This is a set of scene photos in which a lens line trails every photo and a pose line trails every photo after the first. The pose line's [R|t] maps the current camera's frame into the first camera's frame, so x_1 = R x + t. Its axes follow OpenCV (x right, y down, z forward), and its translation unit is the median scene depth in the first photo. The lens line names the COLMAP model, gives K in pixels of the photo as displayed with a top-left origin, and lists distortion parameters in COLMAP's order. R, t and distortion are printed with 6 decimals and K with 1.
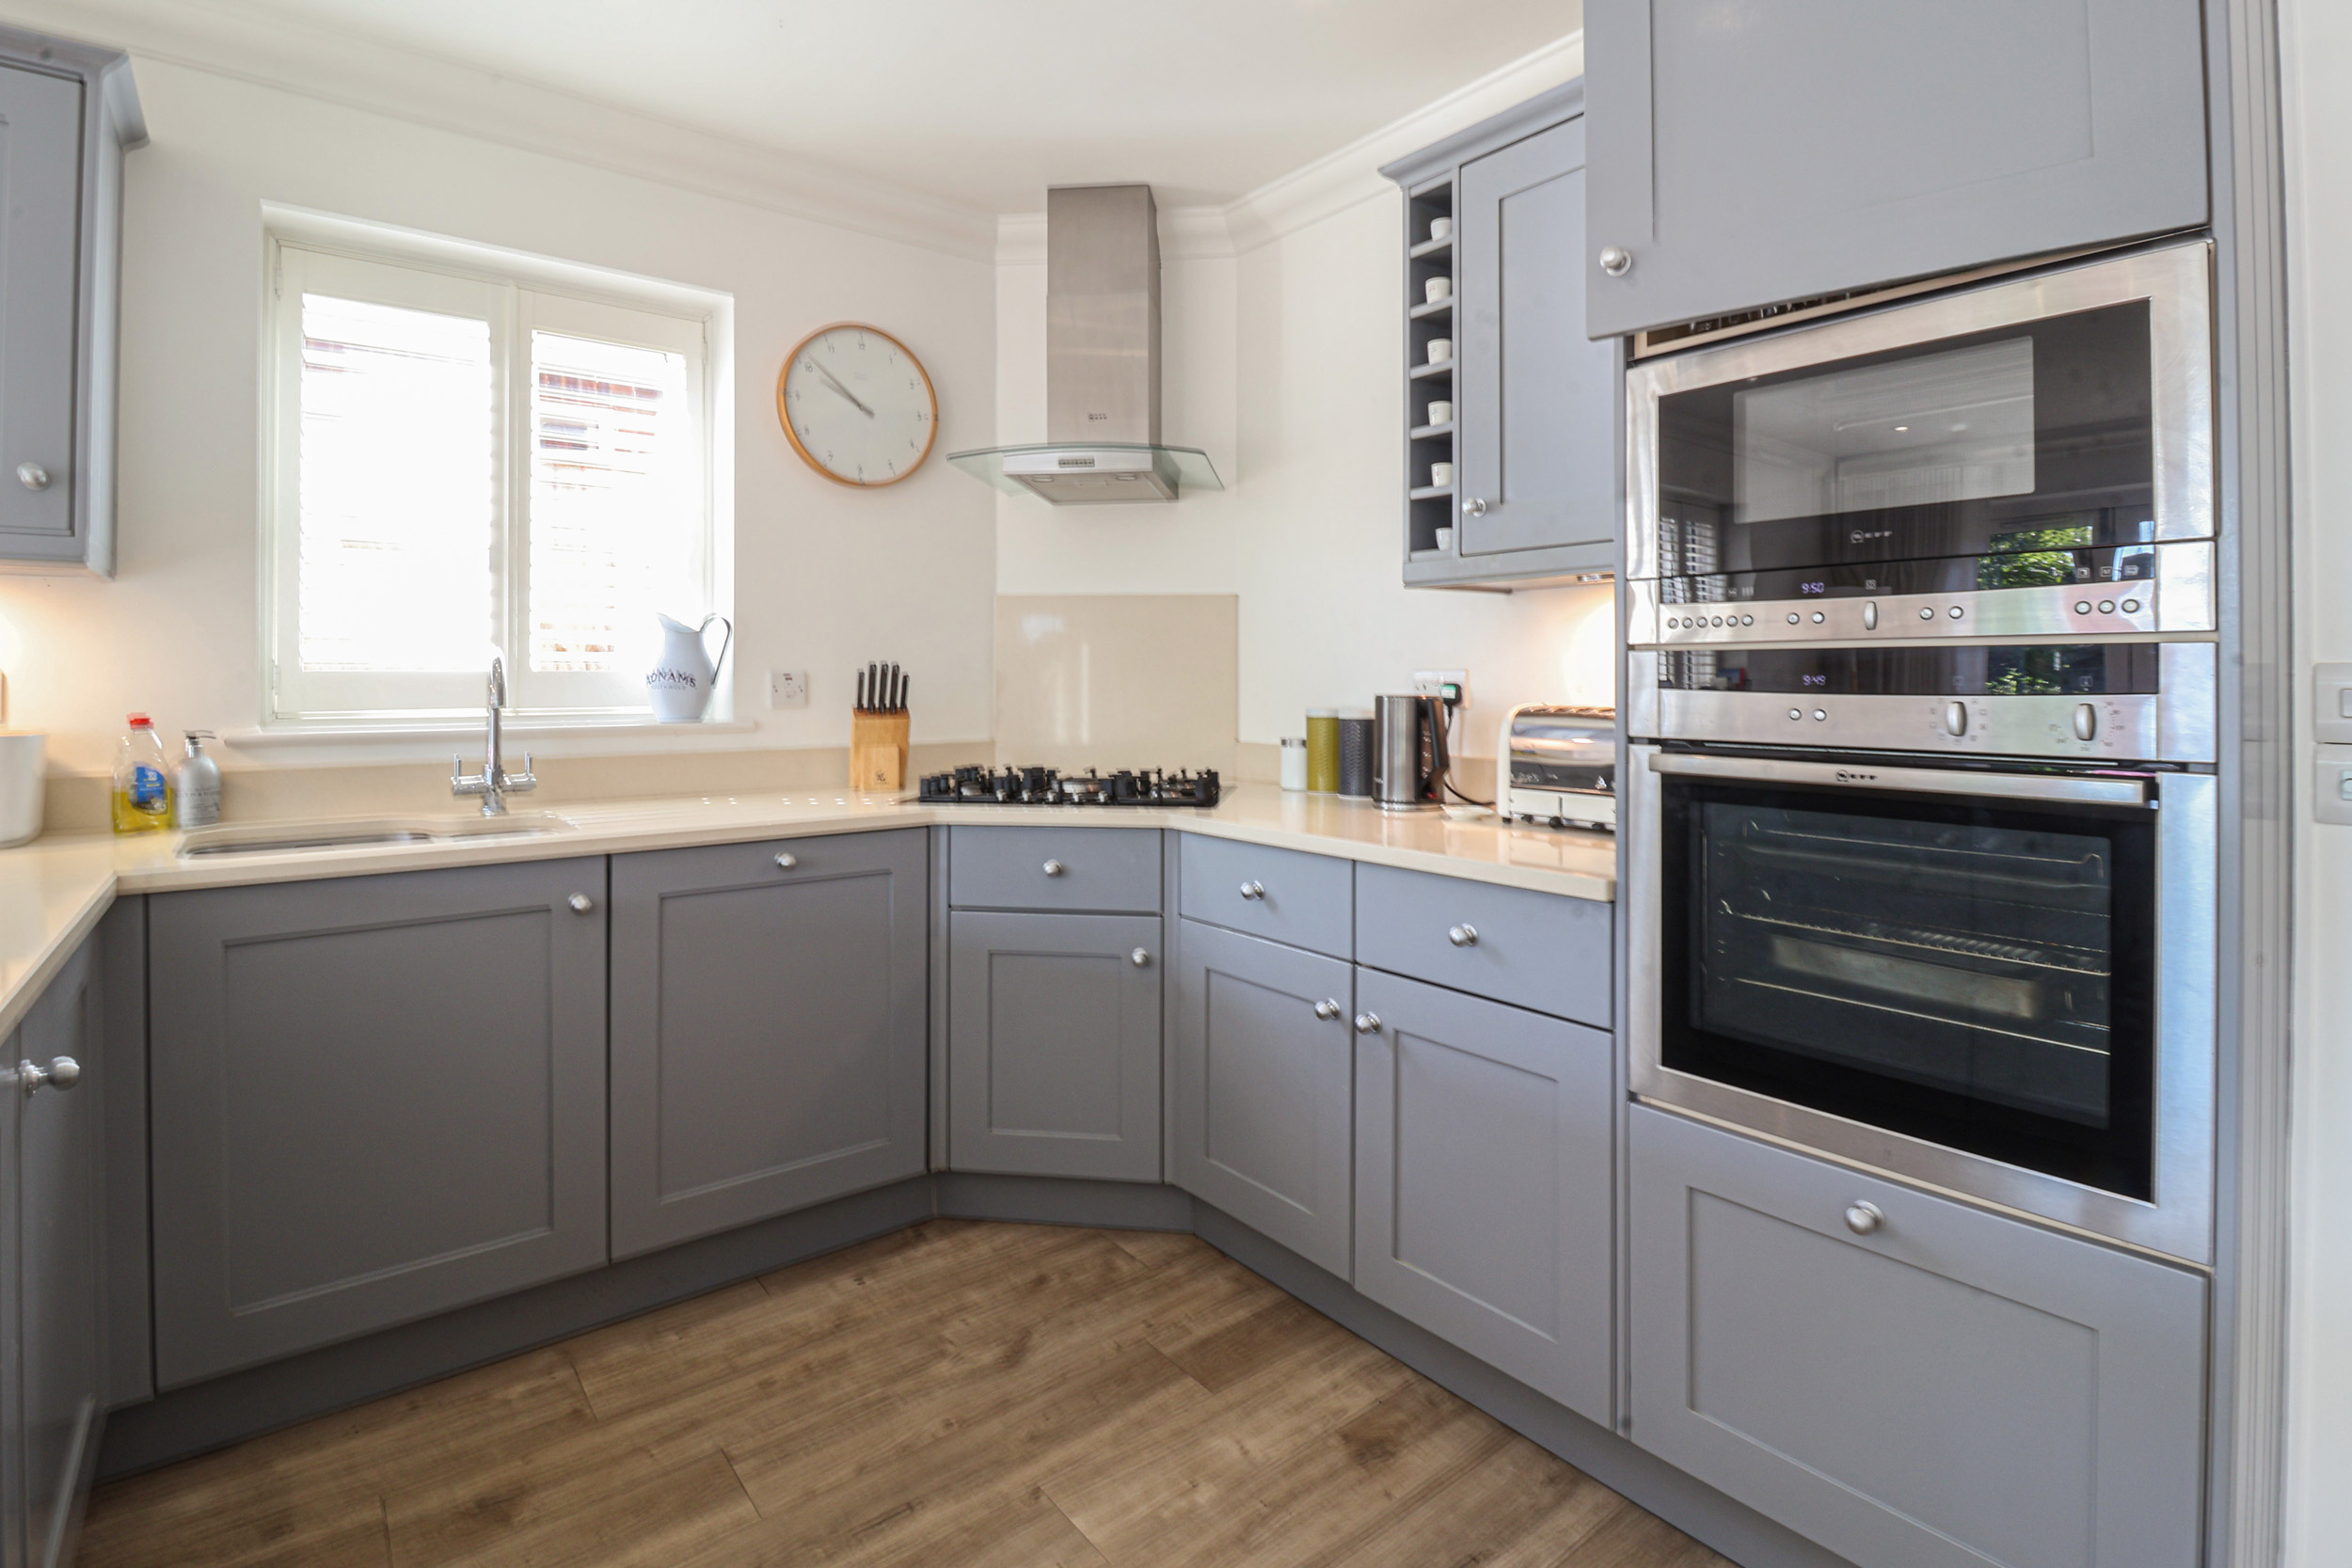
lens RADIAL K [[1113.6, 0, 1167.5], [0, 1113.6, 689.0], [0, 0, 1]] dist [-0.011190, -0.000338]
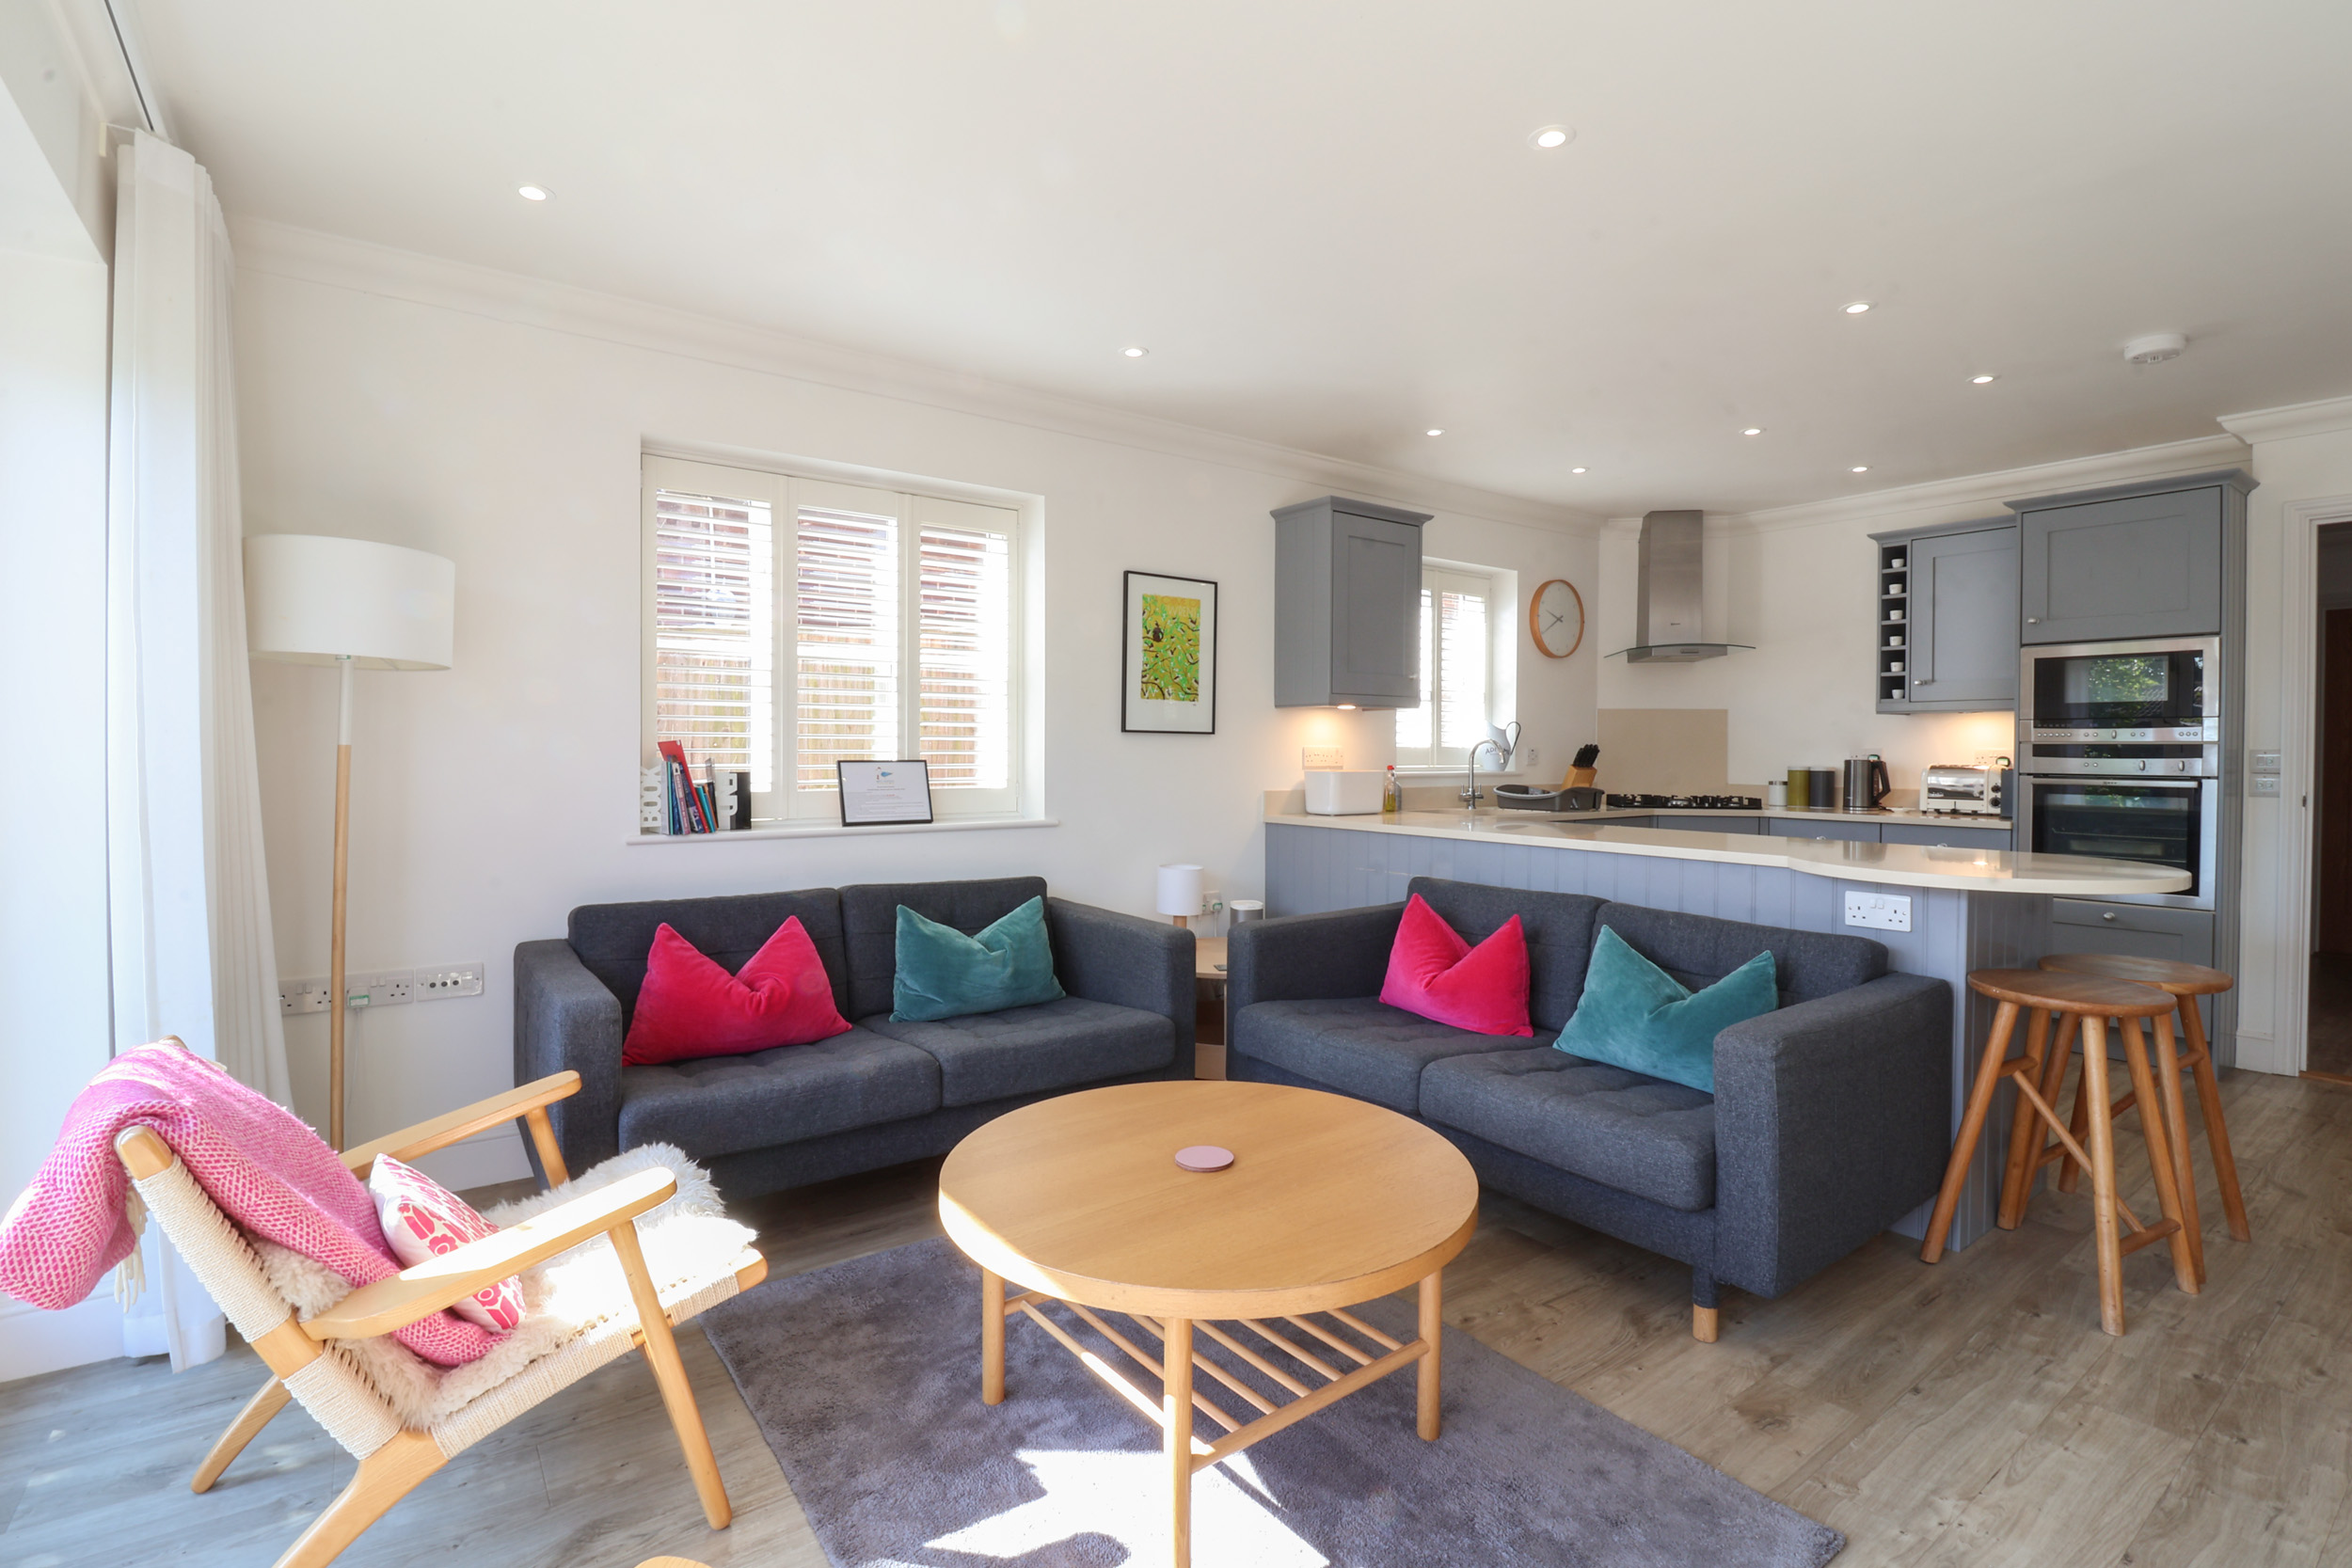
lens RADIAL K [[1104.1, 0, 1176.0], [0, 1104.1, 784.0], [0, 0, 1]] dist [-0.002572, -0.000526]
pose [[0.999717, 0.003860, -0.023493, -1.247100], [-0.003359, 0.999767, 0.021313, 0.012186], [0.023570, -0.021228, 0.999497, -1.408586]]
